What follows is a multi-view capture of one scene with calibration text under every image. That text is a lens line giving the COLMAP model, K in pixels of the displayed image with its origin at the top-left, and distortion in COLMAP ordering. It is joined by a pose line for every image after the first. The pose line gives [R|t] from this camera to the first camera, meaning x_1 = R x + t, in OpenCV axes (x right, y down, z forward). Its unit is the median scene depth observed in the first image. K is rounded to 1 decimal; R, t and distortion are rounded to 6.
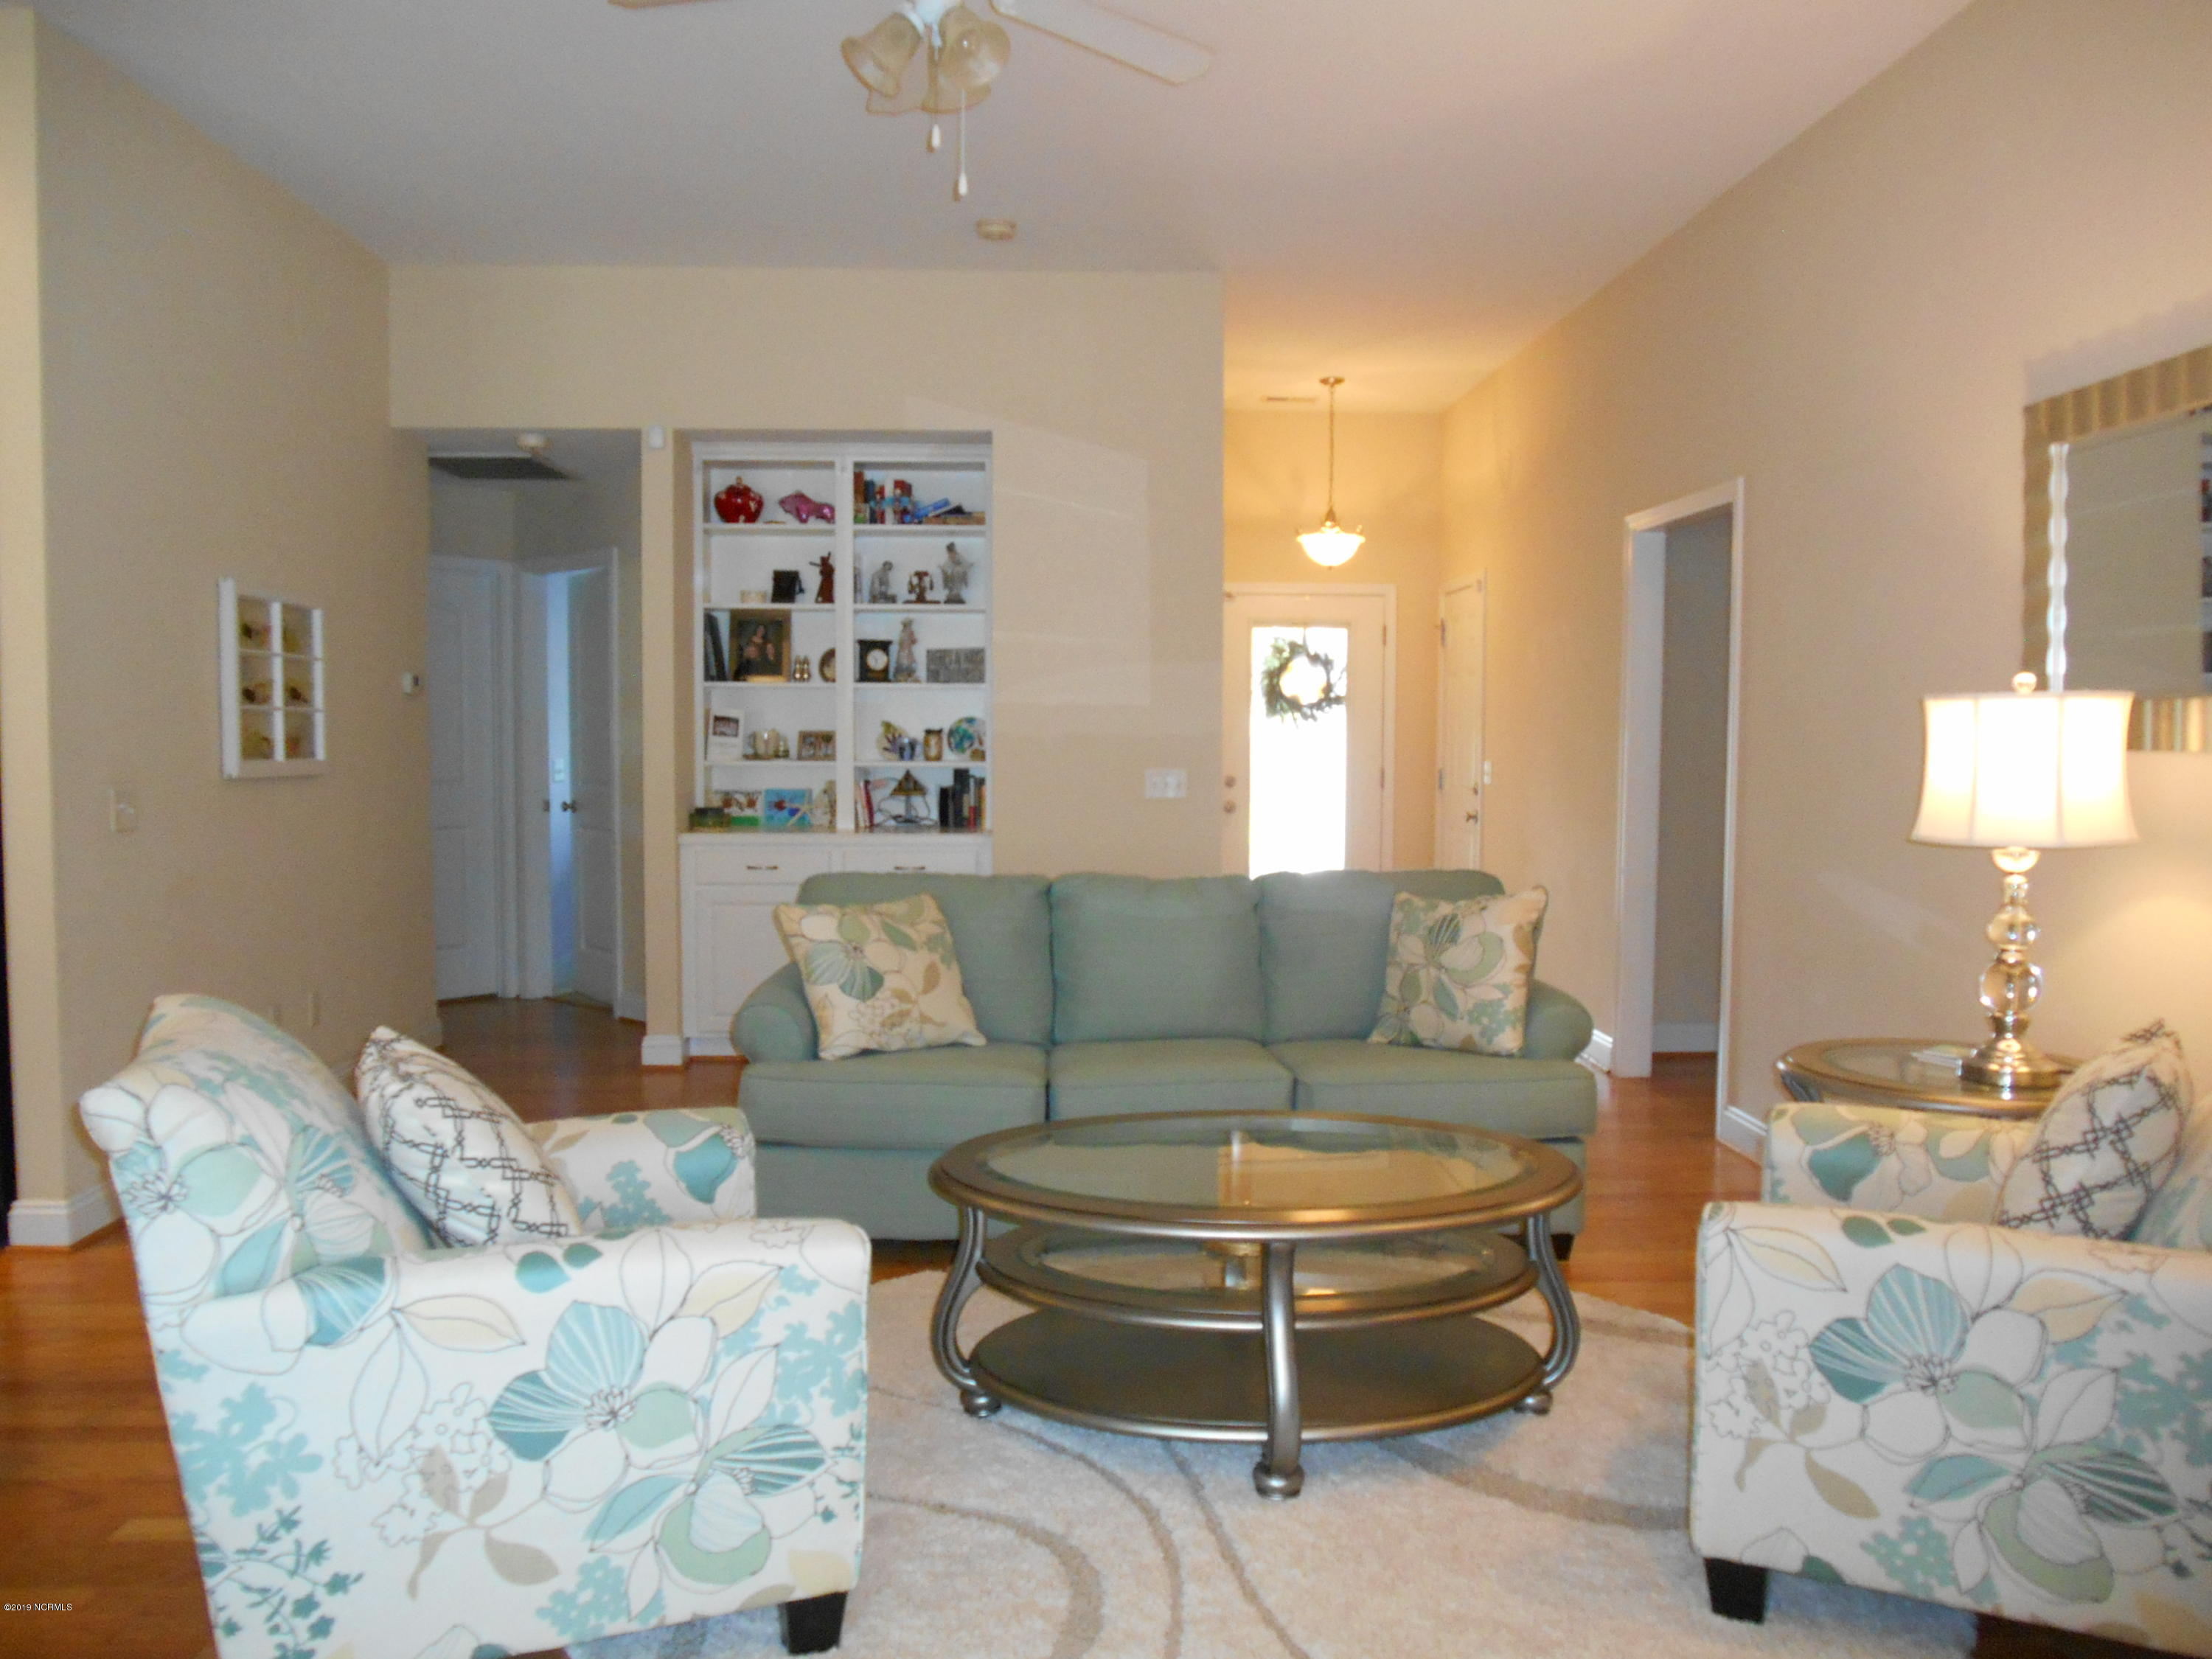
lens RADIAL K [[1693.8, 0, 1078.4], [0, 1693.8, 824.4], [0, 0, 1]] dist [-0.043774, 0.005688]
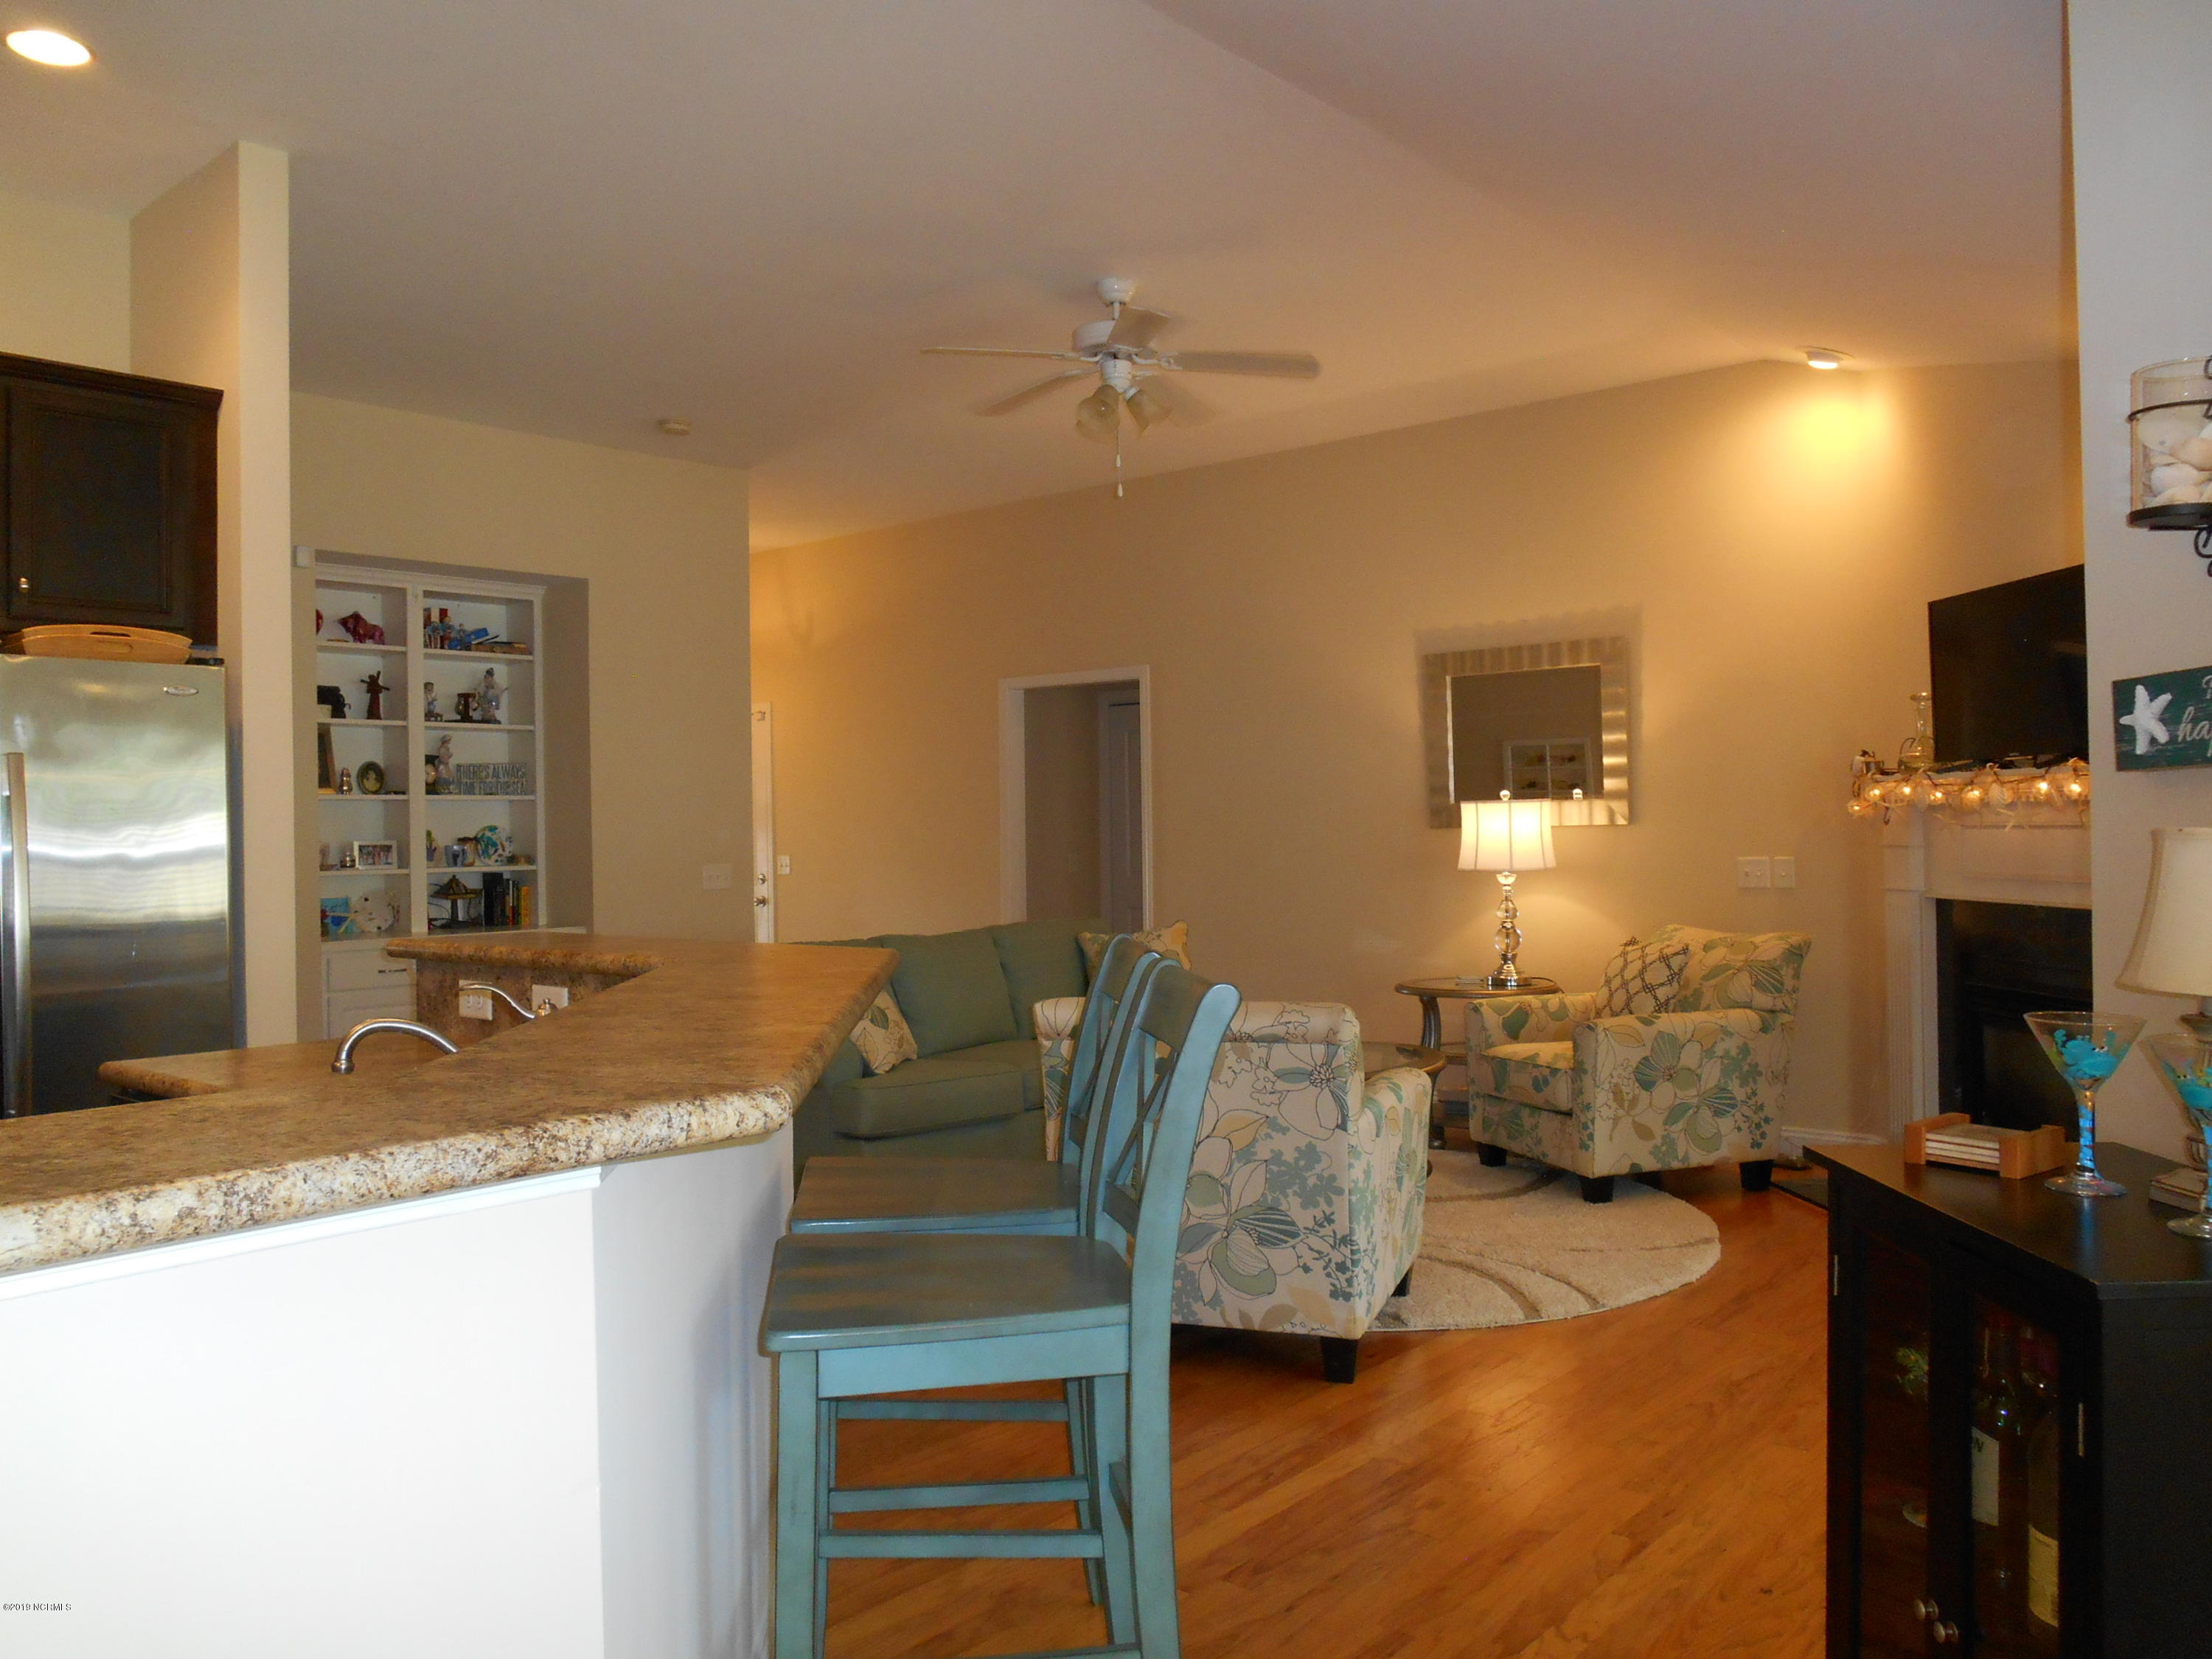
lens RADIAL K [[1693.8, 0, 1078.4], [0, 1693.8, 824.4], [0, 0, 1]] dist [-0.043774, 0.005688]
pose [[0.665282, -0.013938, 0.746462, -0.773908], [0.061080, 0.997490, -0.035812, -0.001967], [-0.744090, 0.069419, 0.664463, -0.015905]]
